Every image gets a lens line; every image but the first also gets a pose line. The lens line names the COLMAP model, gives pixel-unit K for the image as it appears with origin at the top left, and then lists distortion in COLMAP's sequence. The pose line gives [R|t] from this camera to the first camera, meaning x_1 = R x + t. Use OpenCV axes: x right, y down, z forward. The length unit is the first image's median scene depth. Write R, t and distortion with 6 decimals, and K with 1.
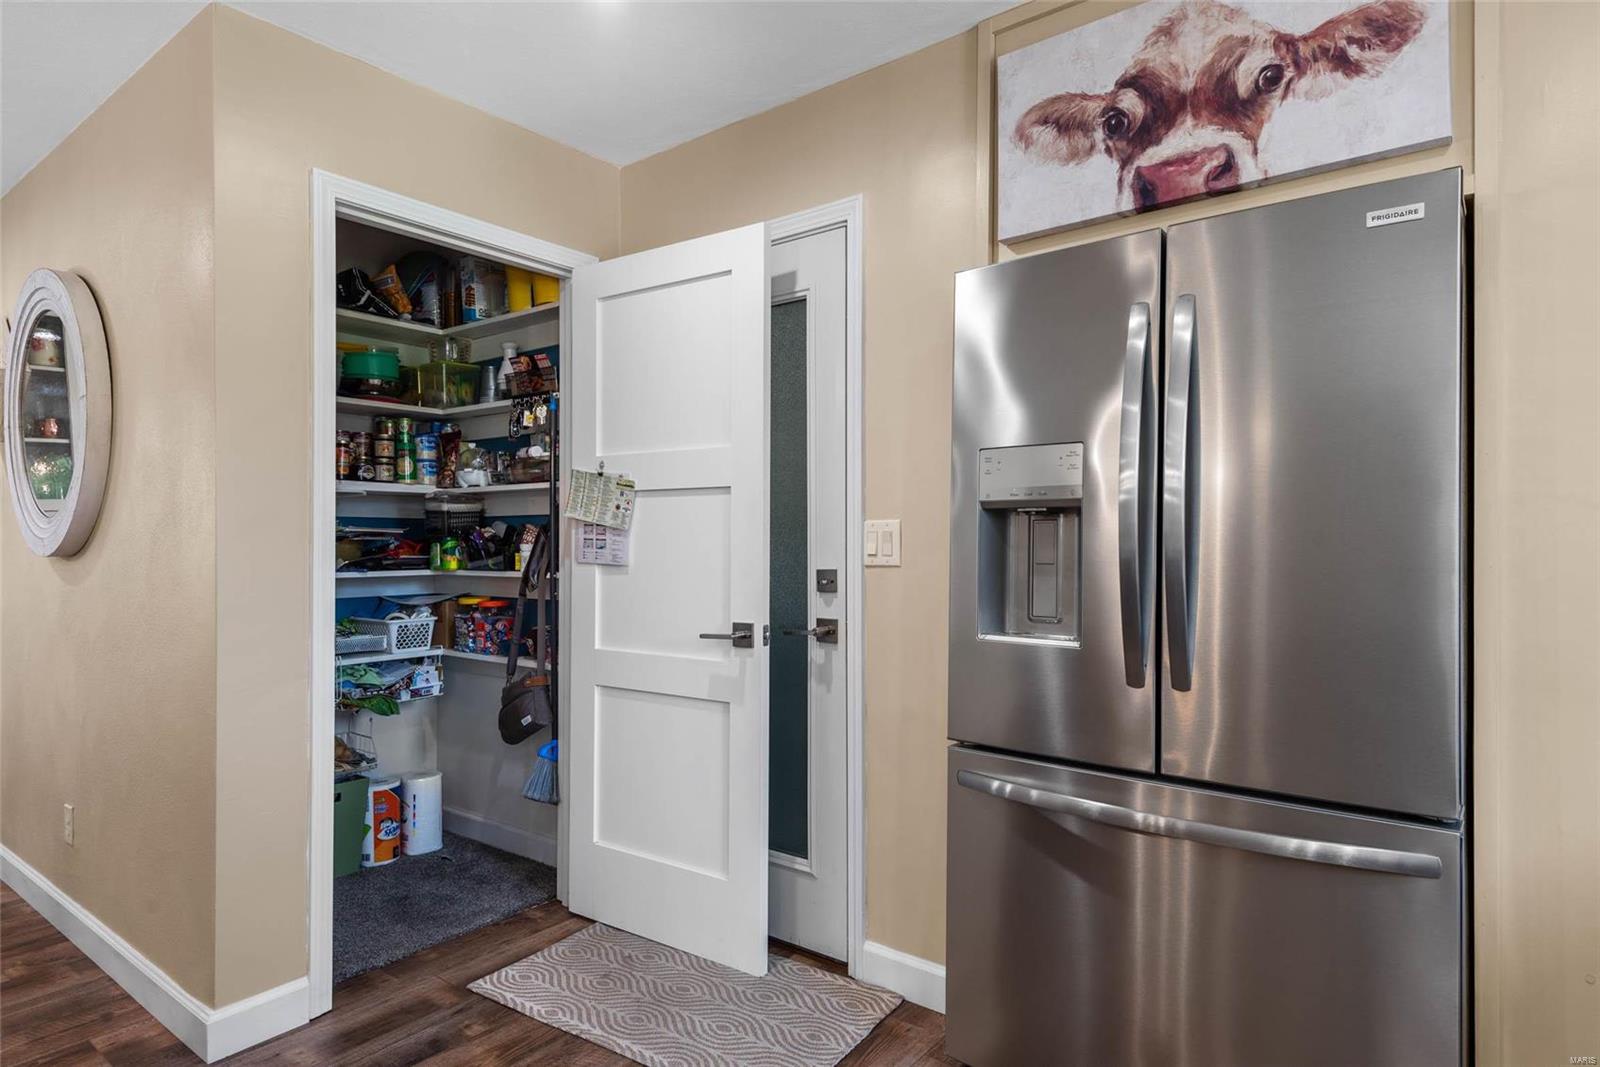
lens RADIAL K [[916.2, 0, 800.0], [0, 916.2, 533.5], [0, 0, 1]] dist [0.021308, -0.001233]
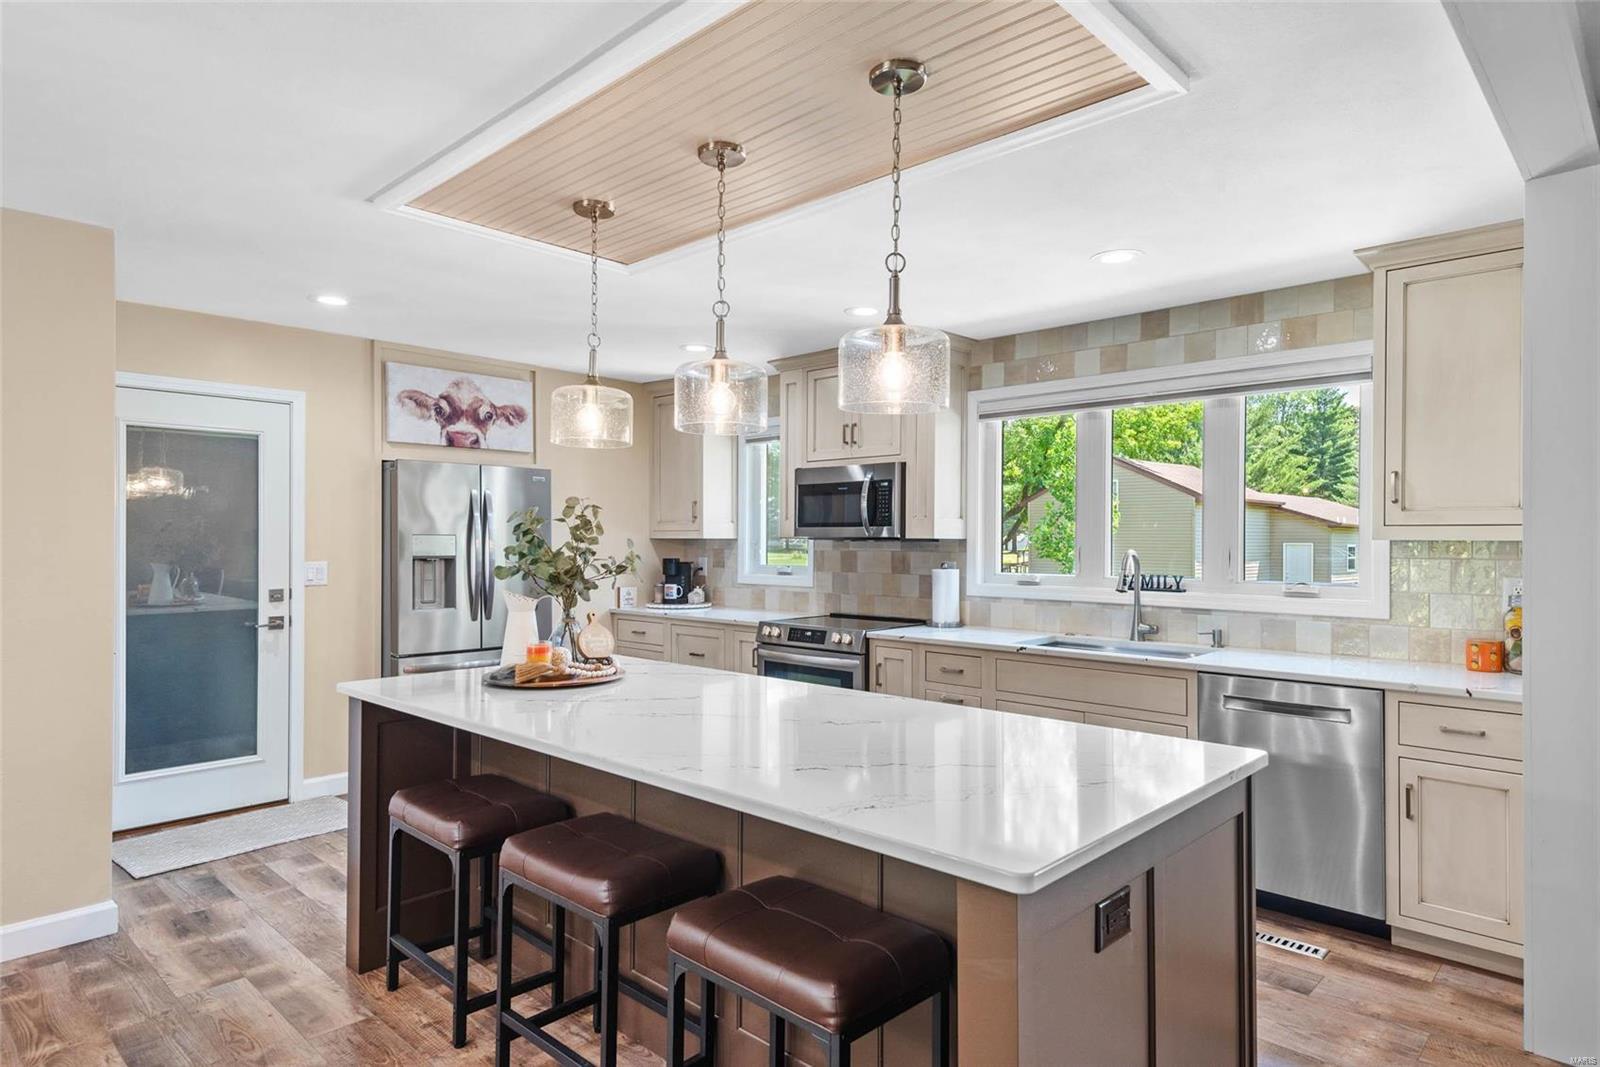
lens RADIAL K [[916.2, 0, 800.0], [0, 916.2, 533.5], [0, 0, 1]] dist [0.021308, -0.001233]
pose [[0.088617, 0.011044, 0.996005, -2.151738], [-0.008564, 0.999910, -0.010325, -0.077917], [-0.996029, -0.007615, 0.088704, -0.253820]]
